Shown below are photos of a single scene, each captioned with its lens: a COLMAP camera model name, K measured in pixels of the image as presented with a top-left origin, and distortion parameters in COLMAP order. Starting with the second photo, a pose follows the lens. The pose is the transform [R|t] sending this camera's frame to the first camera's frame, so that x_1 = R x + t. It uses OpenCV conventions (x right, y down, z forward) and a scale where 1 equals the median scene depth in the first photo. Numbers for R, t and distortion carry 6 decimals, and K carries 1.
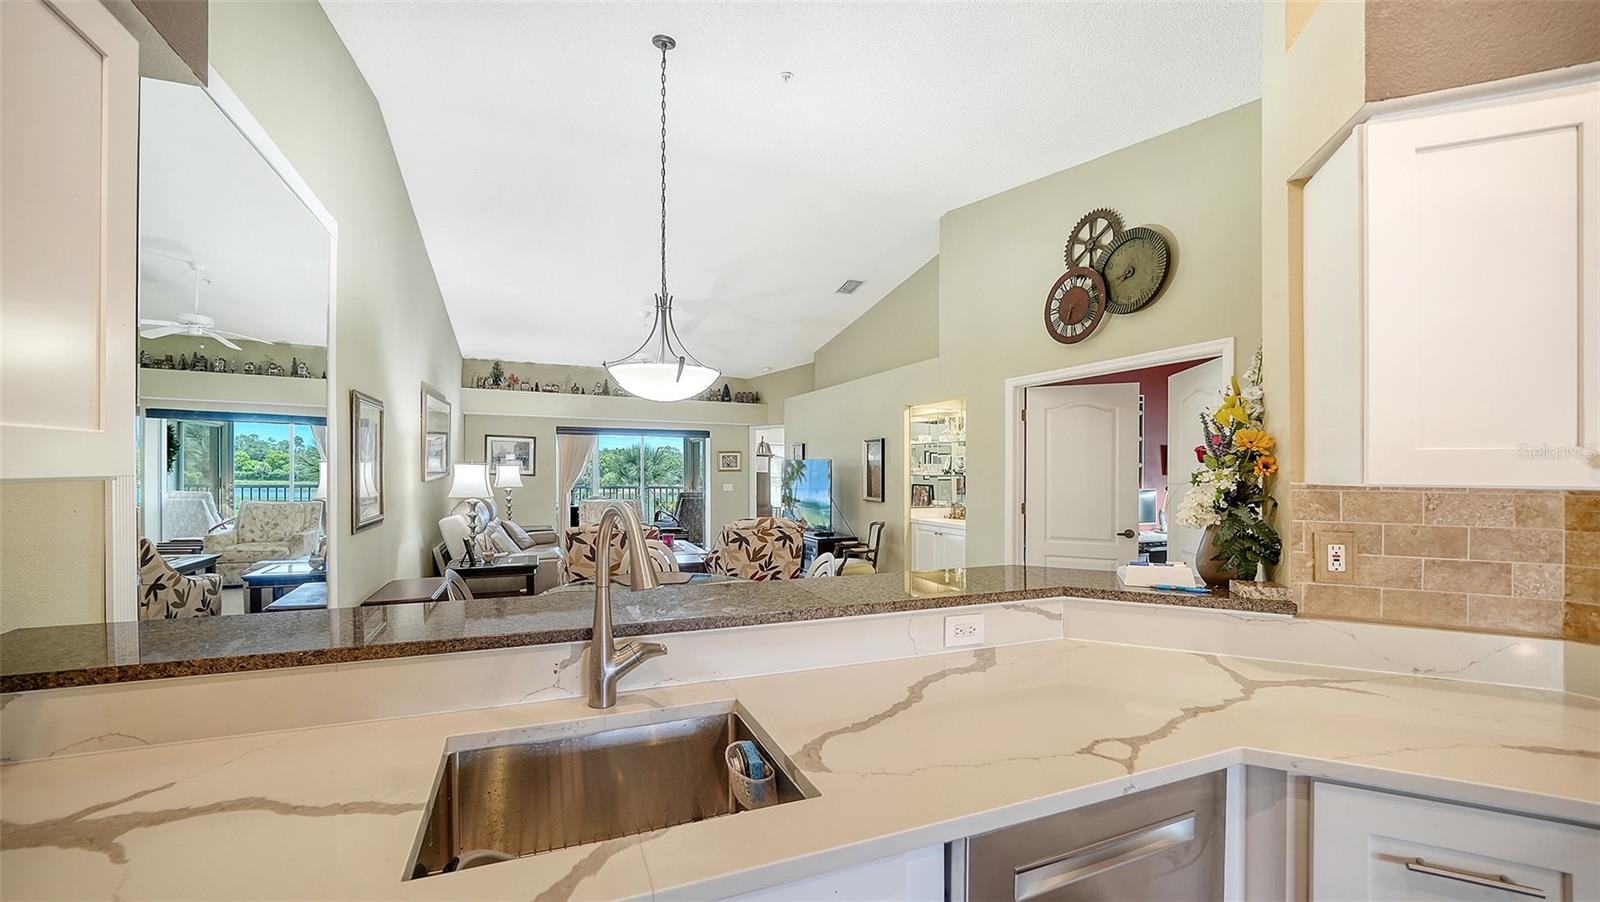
lens RADIAL K [[576.7, 0, 759.6], [0, 576.7, 495.0], [0, 0, 1]] dist [0.000386, 0.000026]
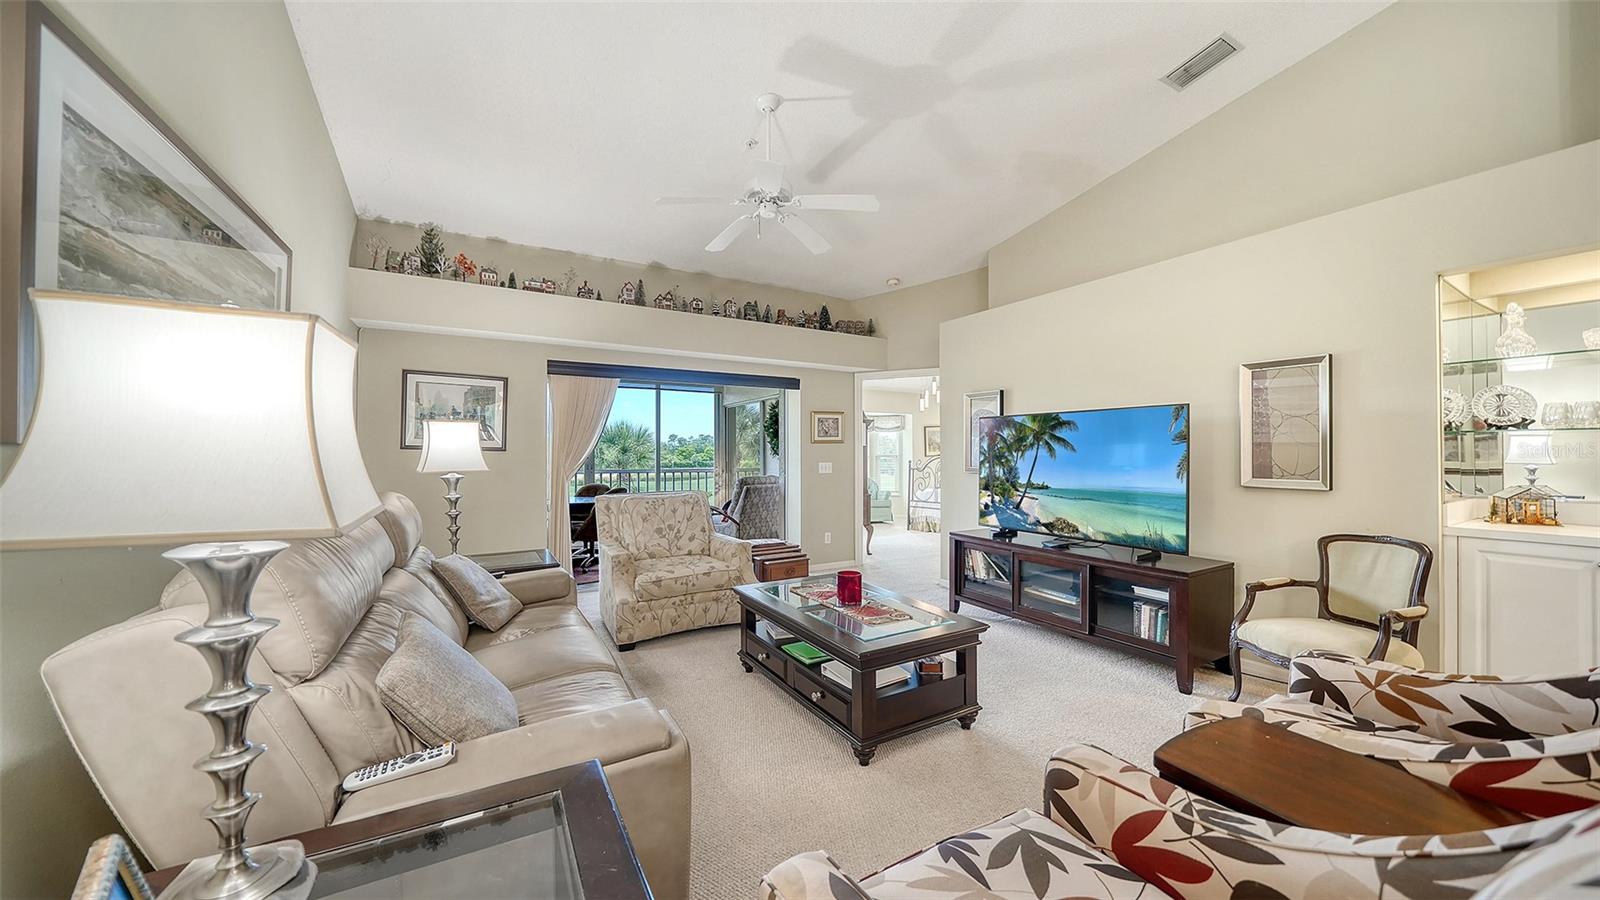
lens RADIAL K [[556.0, 0, 804.1], [0, 556.0, 455.2], [0, 0, 1]] dist [-0.015256, 0.000085]
pose [[0.987093, -0.010203, 0.159820, -0.208953], [0.016506, 0.999135, -0.038160, -0.005148], [-0.159292, 0.040306, 0.986408, 0.474841]]
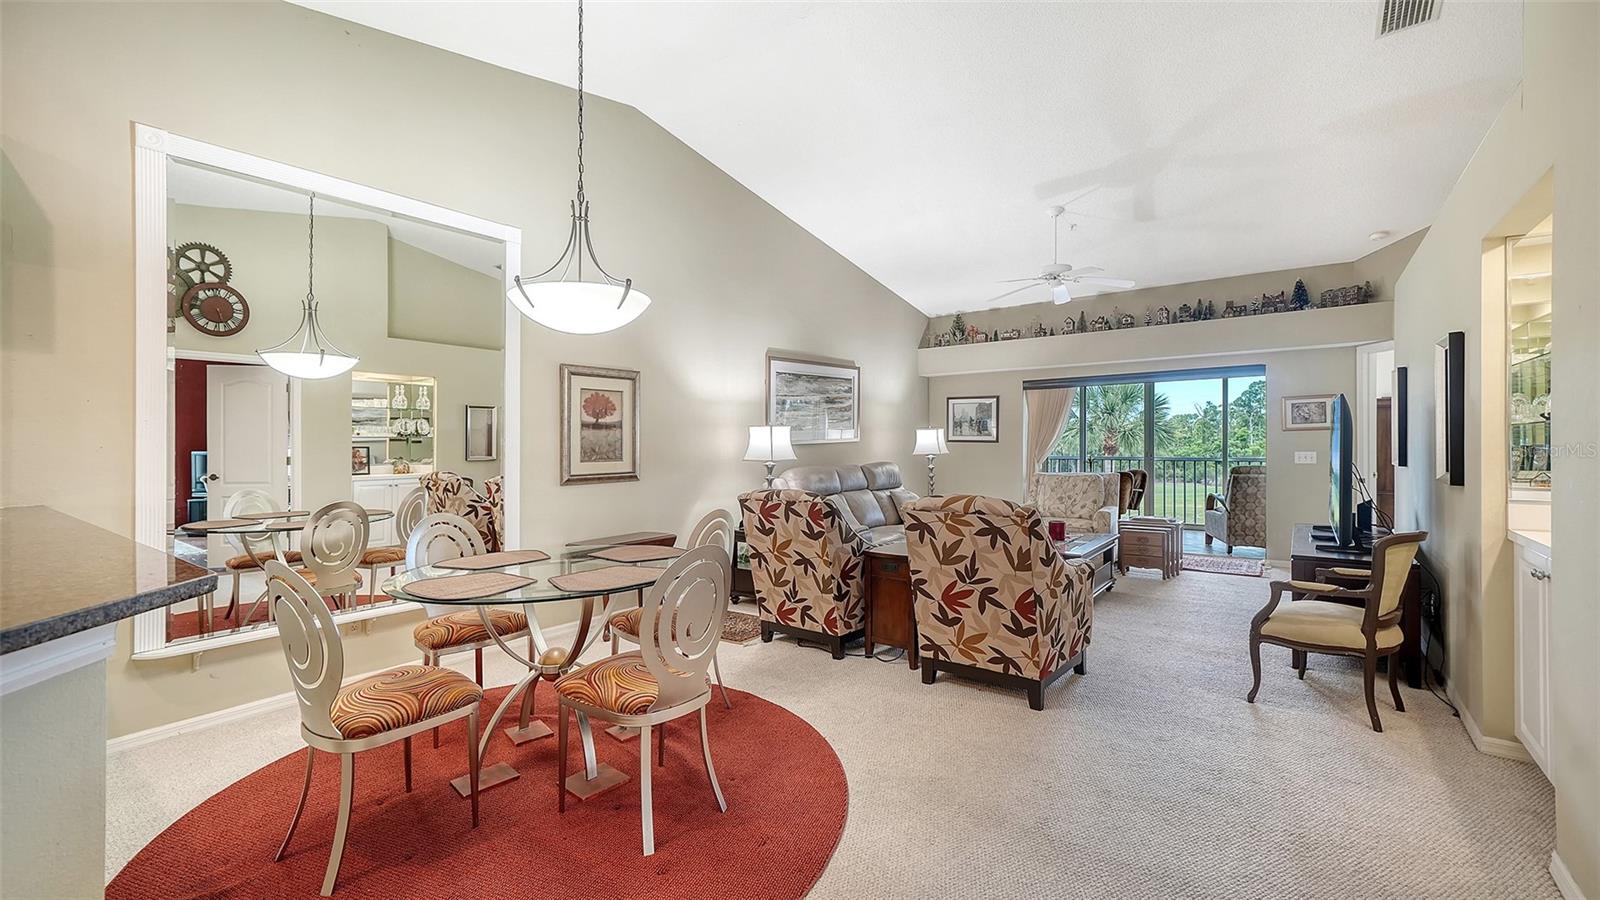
lens RADIAL K [[658.4, 0, 800.0], [0, 658.4, 450.0], [0, 0, 1]] dist [0.001700, 0.000198]
pose [[0.535671, -0.007698, -0.844391, 0.271934], [-0.021998, 0.999492, -0.023068, 0.006264], [0.844140, 0.030932, 0.535230, 0.258780]]
